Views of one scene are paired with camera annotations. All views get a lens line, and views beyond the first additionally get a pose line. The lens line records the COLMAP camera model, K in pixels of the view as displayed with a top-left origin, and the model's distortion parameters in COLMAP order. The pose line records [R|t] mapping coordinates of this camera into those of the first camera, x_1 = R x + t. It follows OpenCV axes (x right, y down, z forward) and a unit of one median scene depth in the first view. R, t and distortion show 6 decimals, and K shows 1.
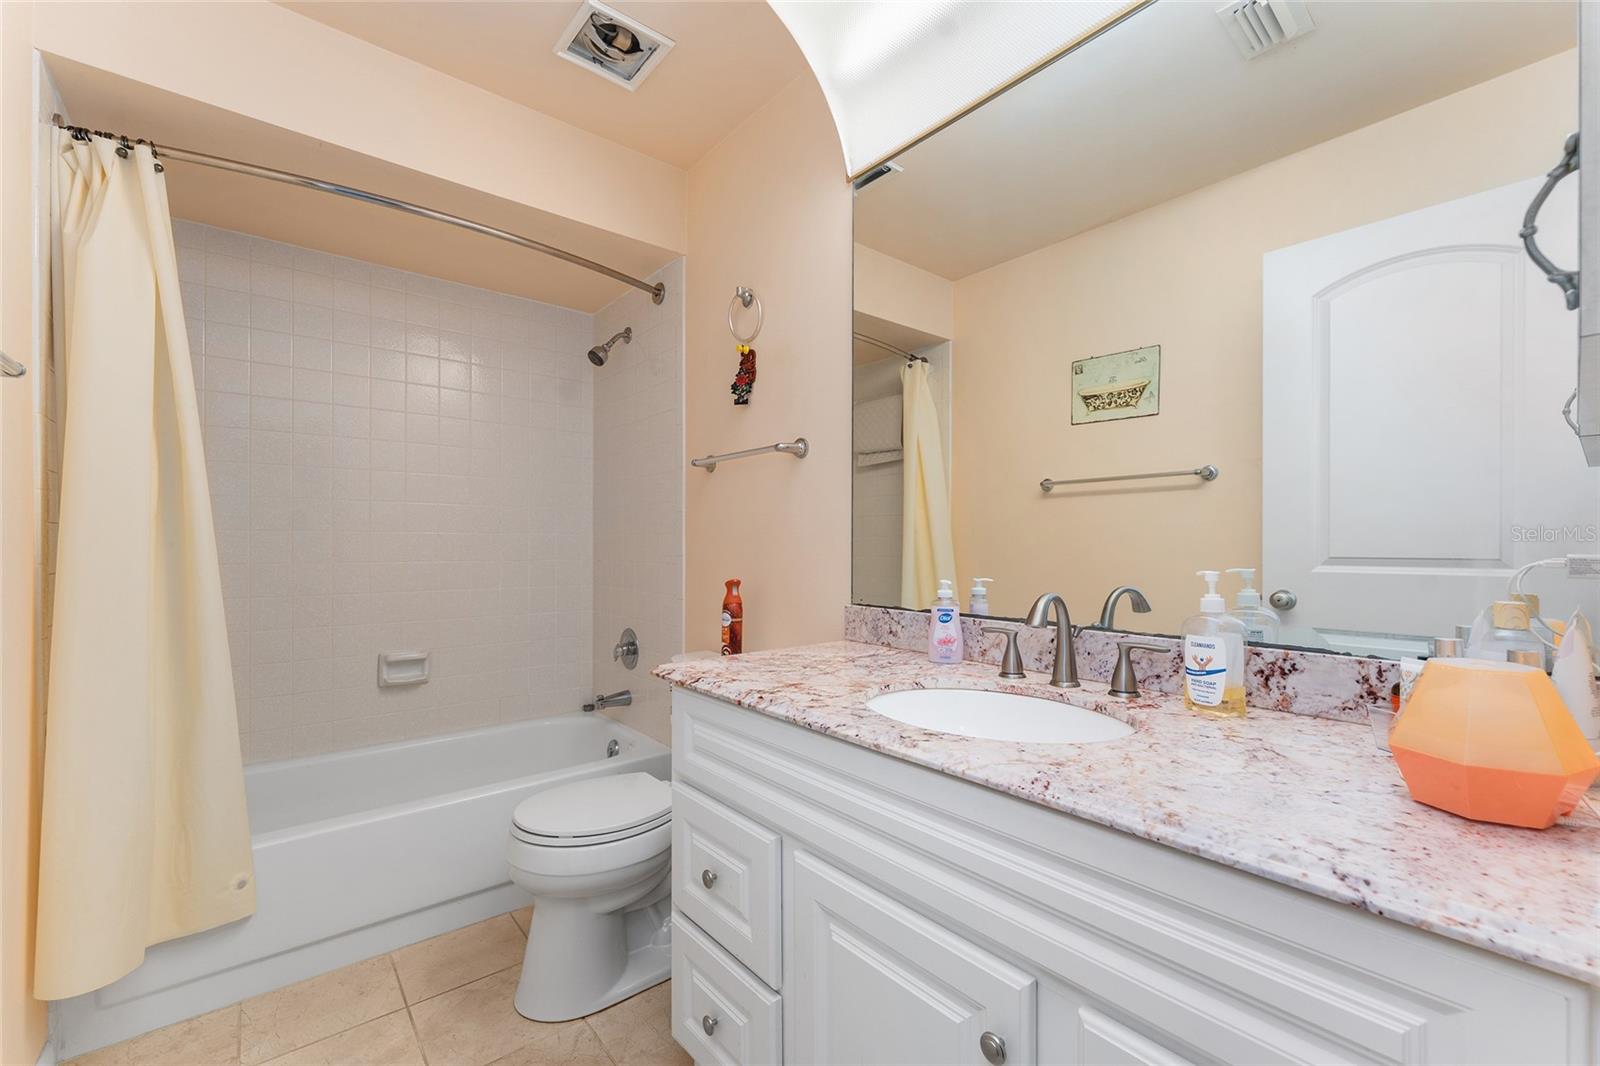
lens RADIAL K [[647.2, 0, 804.7], [0, 647.2, 548.3], [0, 0, 1]] dist [-0.000569, -0.000866]
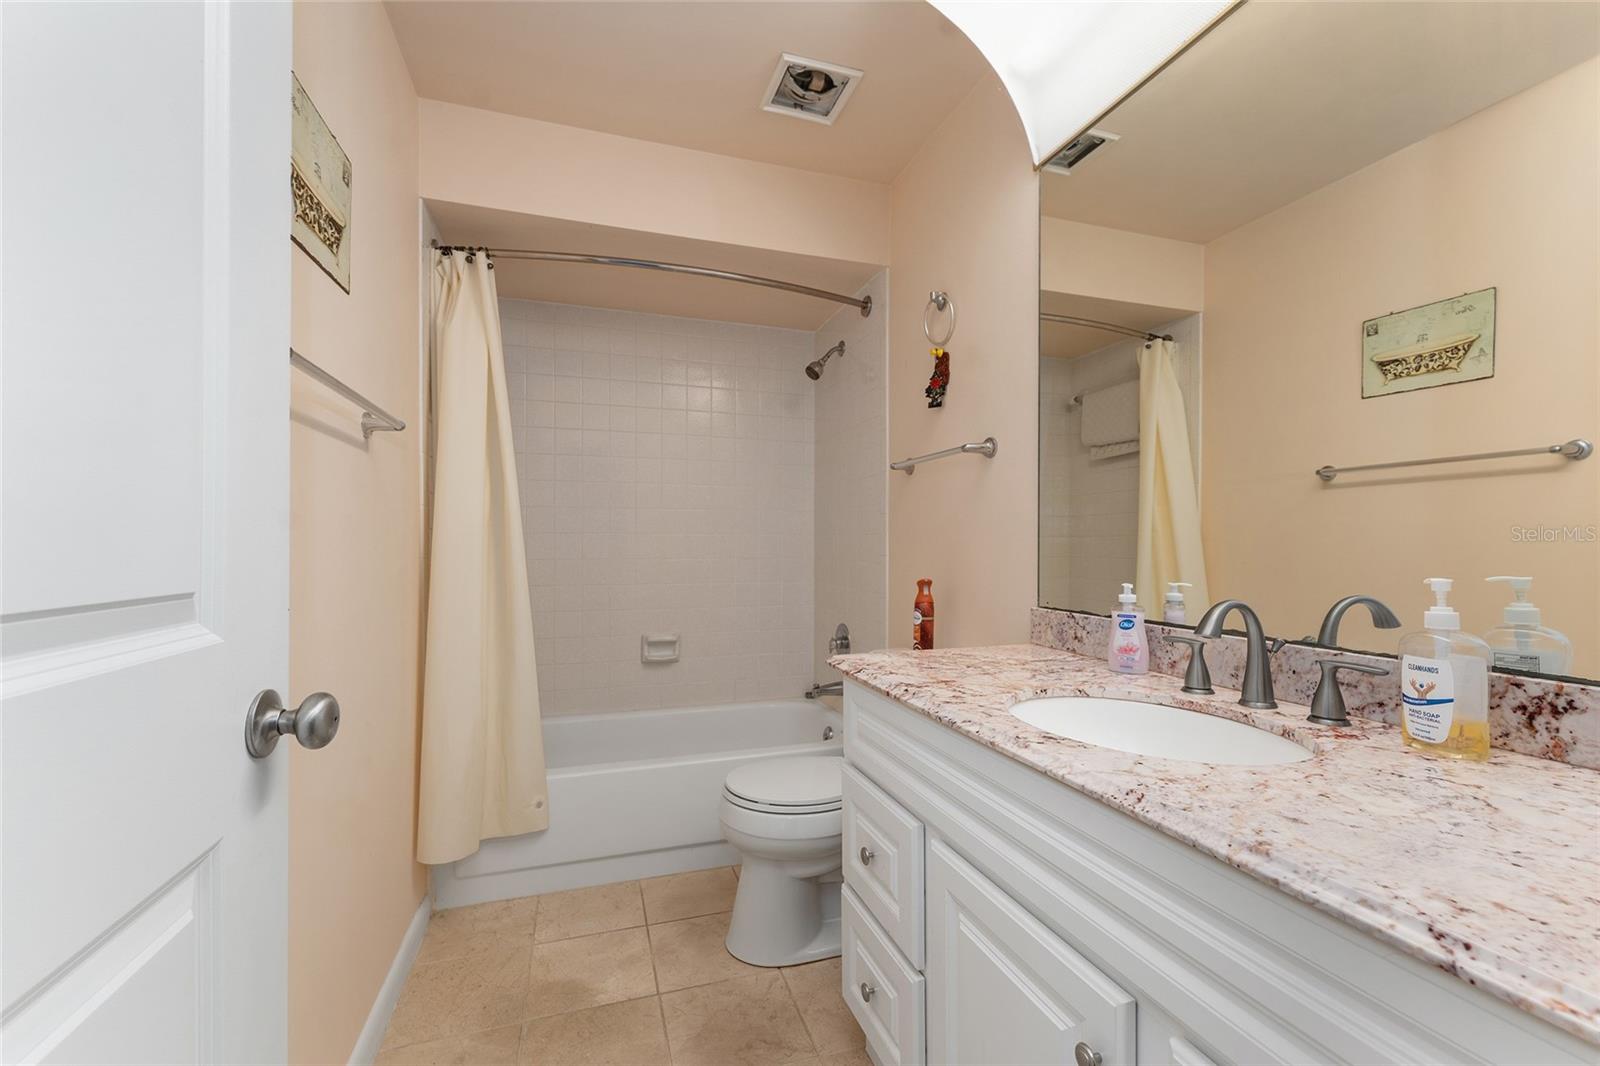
lens RADIAL K [[647.2, 0, 804.7], [0, 647.2, 548.3], [0, 0, 1]] dist [-0.000569, -0.000866]
pose [[0.933270, 0.003416, -0.359160, 0.097193], [-0.003331, 0.999994, 0.000858, -0.000613], [0.359161, 0.000396, 0.933276, -0.027288]]
